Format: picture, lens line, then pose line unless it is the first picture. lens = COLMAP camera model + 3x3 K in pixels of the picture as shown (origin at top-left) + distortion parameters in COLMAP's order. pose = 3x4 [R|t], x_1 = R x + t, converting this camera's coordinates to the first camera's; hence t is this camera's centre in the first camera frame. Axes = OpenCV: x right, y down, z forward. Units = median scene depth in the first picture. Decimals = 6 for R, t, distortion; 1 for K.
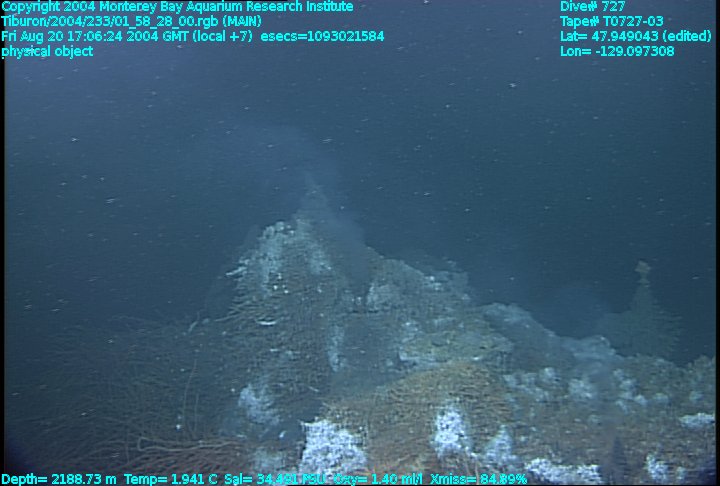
lens RADIAL K [[517.5, 0, 356.8], [0, 517.5, 245.2], [0, 0, 1]] dist [-0.110164, 0.162722]
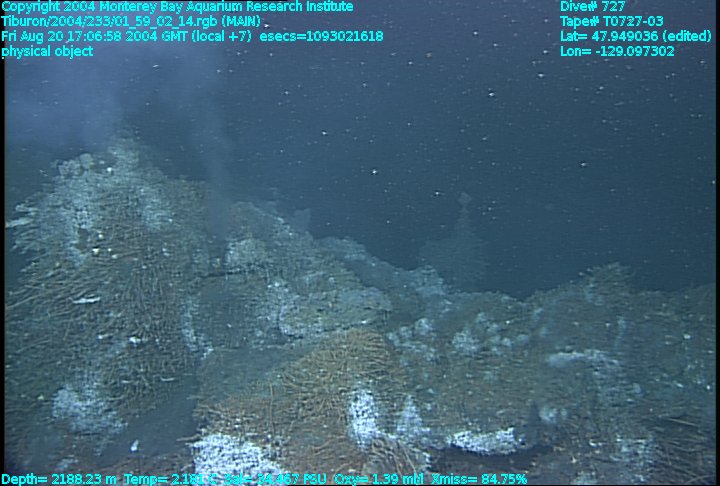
lens RADIAL K [[517.5, 0, 356.8], [0, 517.5, 245.2], [0, 0, 1]] dist [-0.110164, 0.162722]
pose [[0.878411, -0.067002, 0.473186, -0.199035], [-0.033710, 0.978970, 0.201198, -0.094374], [-0.476716, -0.192686, 0.857680, 0.244937]]
